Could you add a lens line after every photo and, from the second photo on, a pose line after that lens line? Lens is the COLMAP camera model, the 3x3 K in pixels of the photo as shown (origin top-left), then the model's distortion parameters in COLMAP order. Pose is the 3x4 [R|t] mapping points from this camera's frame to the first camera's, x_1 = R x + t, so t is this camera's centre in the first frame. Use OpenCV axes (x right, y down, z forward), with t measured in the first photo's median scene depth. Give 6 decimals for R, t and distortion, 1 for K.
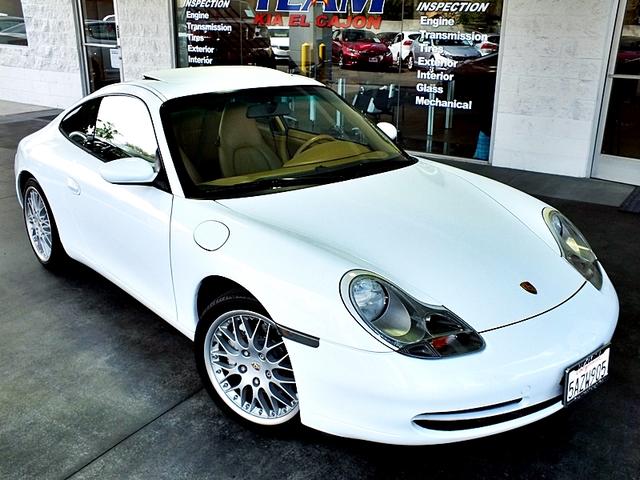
lens RADIAL K [[660.1, 0, 320.0], [0, 660.1, 240.0], [0, 0, 1]] dist [-0.001772, 0.133870]
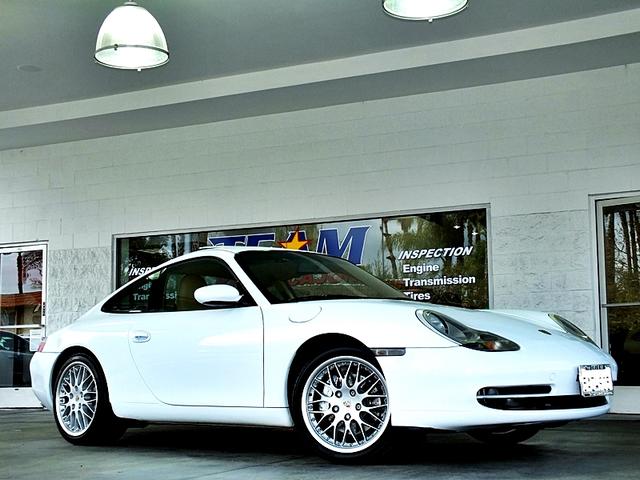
lens RADIAL K [[865.3, 0, 320.0], [0, 865.3, 240.0], [0, 0, 1]] dist [0.035341, 0.043252]
pose [[0.997169, -0.013070, 0.074049, -0.219356], [0.041804, 0.914923, -0.401458, 0.465974], [-0.062502, 0.403417, 0.912879, -0.539167]]
